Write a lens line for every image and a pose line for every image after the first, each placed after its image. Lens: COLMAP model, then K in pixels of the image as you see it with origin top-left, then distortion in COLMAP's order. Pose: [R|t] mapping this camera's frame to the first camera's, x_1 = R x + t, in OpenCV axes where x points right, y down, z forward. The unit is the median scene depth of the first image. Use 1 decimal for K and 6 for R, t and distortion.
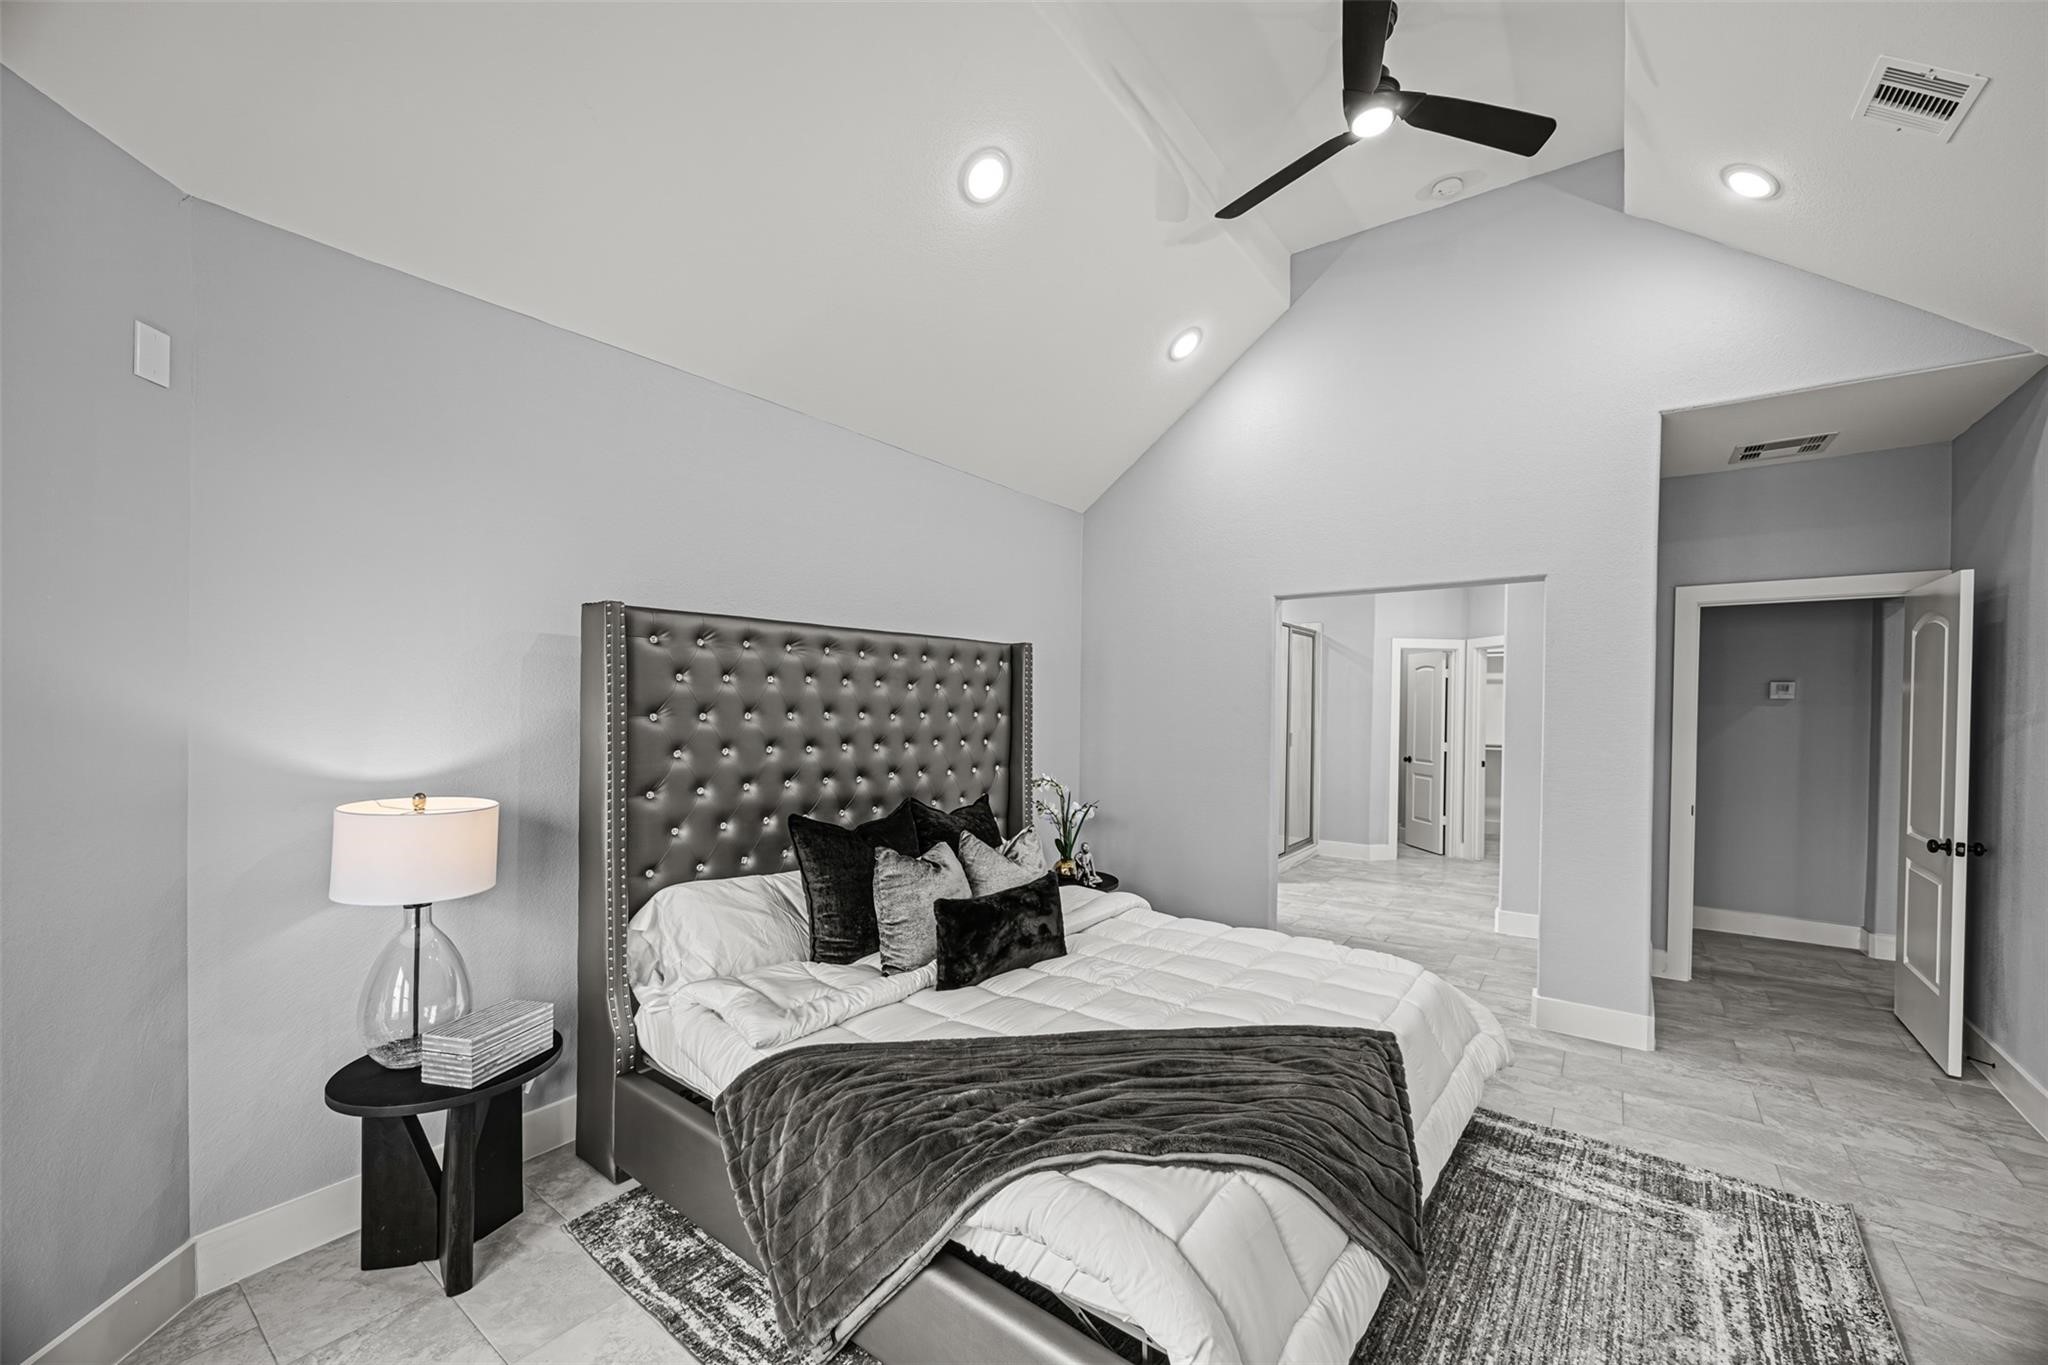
lens RADIAL K [[797.6, 0, 1030.5], [0, 797.6, 693.4], [0, 0, 1]] dist [0.000117, -0.000040]
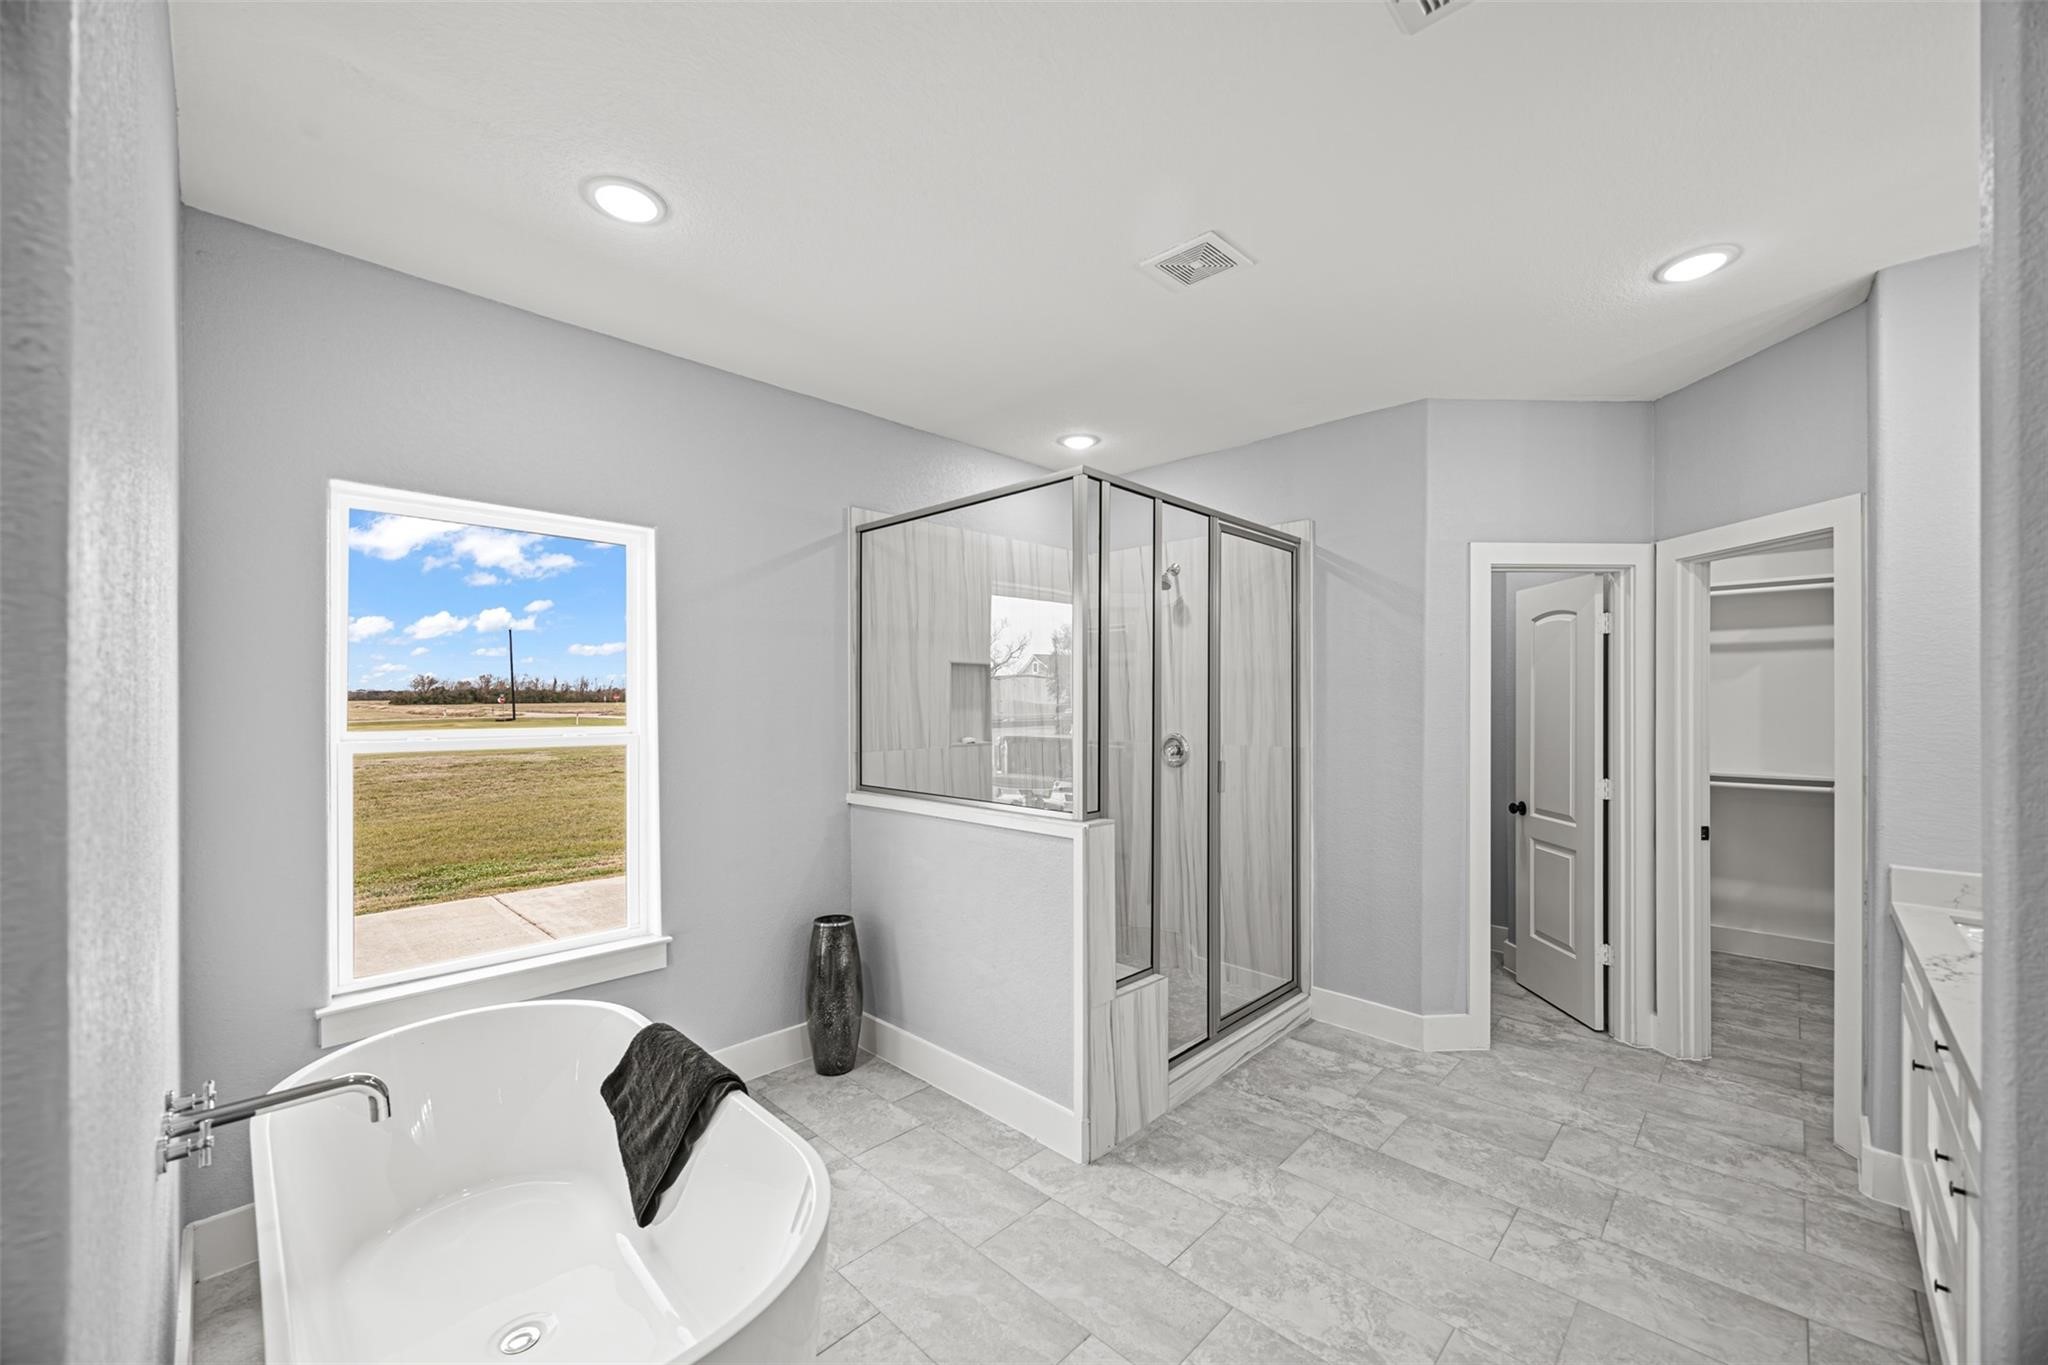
lens RADIAL K [[797.6, 0, 1030.5], [0, 797.6, 693.4], [0, 0, 1]] dist [0.000117, -0.000040]
pose [[0.990723, -0.015446, -0.135019, 0.271557], [0.016152, 0.999861, 0.004136, 0.008117], [0.134936, -0.006278, 0.990834, 0.532423]]
